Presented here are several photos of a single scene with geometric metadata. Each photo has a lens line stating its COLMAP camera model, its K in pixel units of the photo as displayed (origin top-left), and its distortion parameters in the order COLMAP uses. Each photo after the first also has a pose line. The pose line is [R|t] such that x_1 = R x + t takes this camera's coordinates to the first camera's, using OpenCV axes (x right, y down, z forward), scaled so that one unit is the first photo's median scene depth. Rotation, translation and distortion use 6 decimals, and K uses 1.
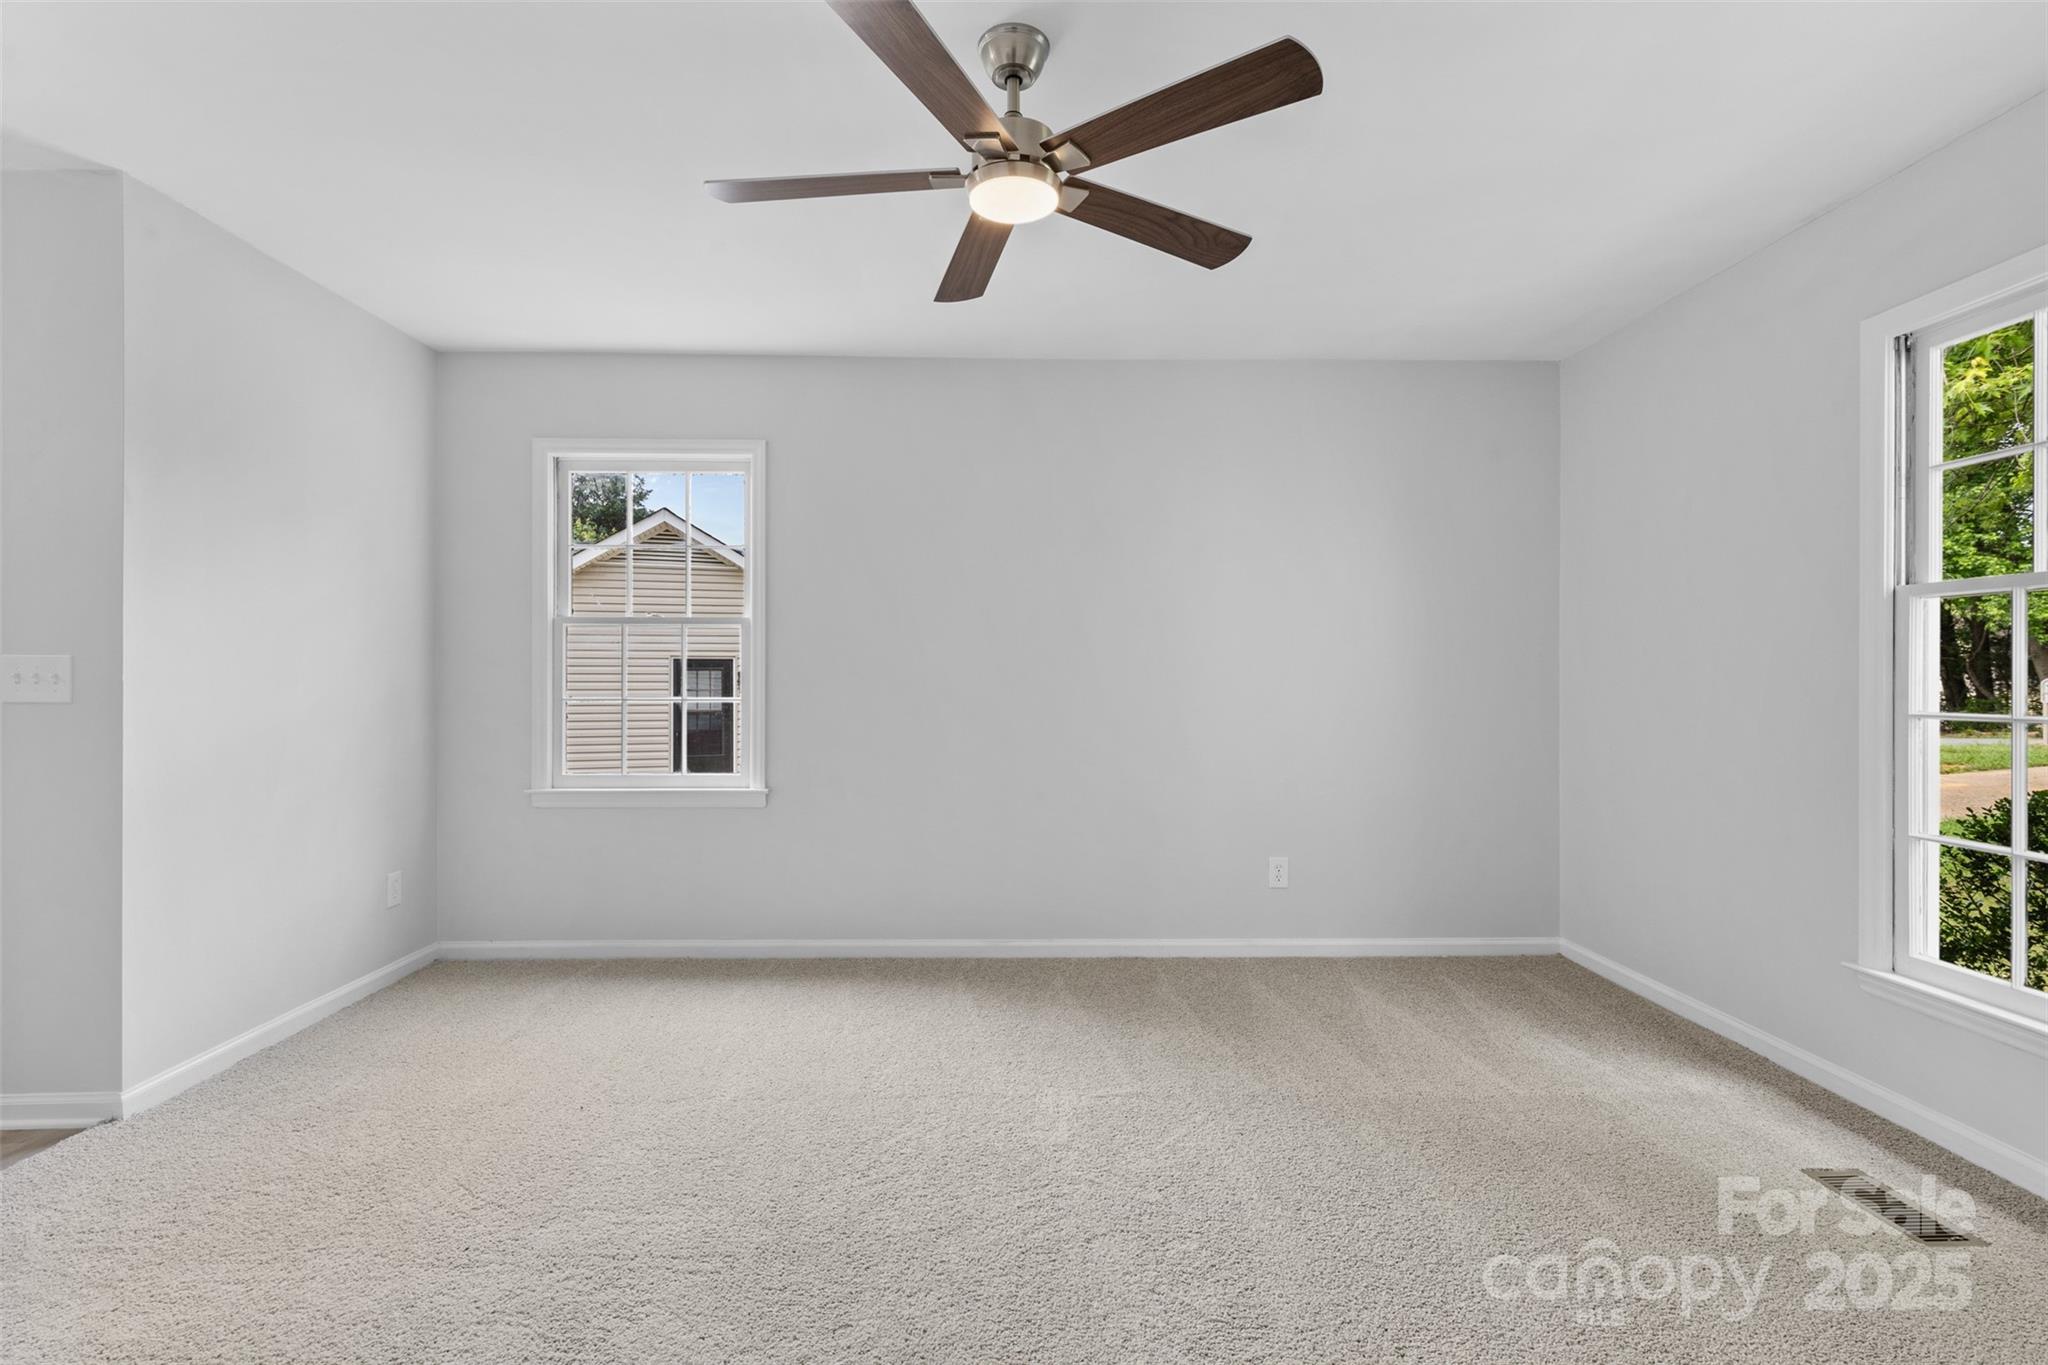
lens RADIAL K [[922.5, 0, 1028.8], [0, 922.5, 673.0], [0, 0, 1]] dist [0.010719, 0.000078]
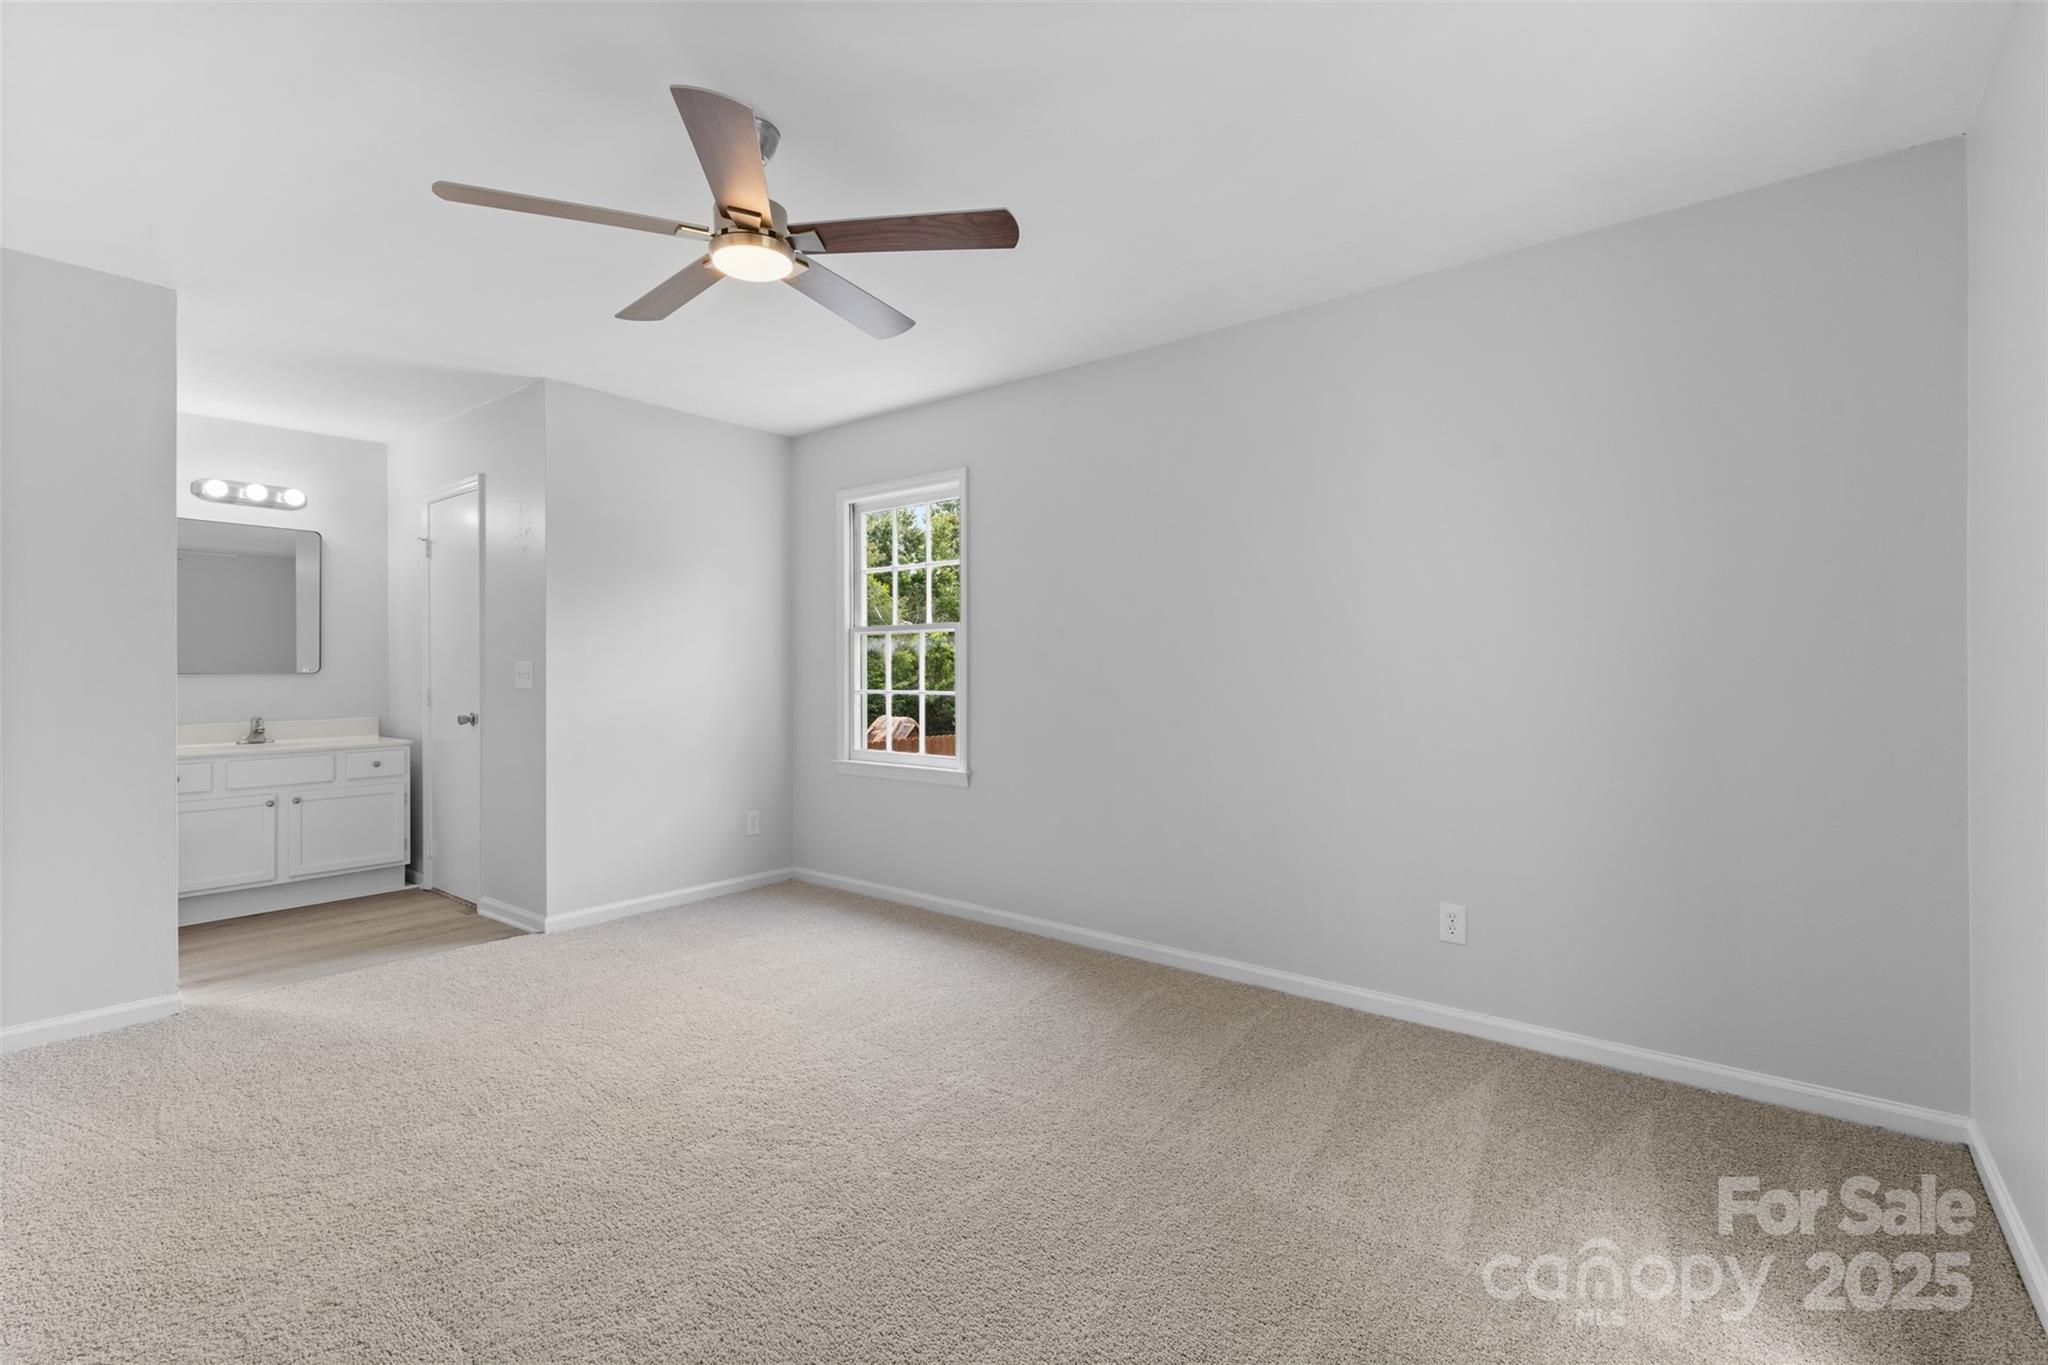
lens RADIAL K [[922.5, 0, 1020.7], [0, 922.5, 667.8], [0, 0, 1]] dist [0.010719, 0.000078]
pose [[0.767892, -0.004748, -0.640561, 0.529307], [0.002543, 0.999987, -0.004363, 0.002497], [0.640574, 0.001721, 0.767895, 0.174767]]
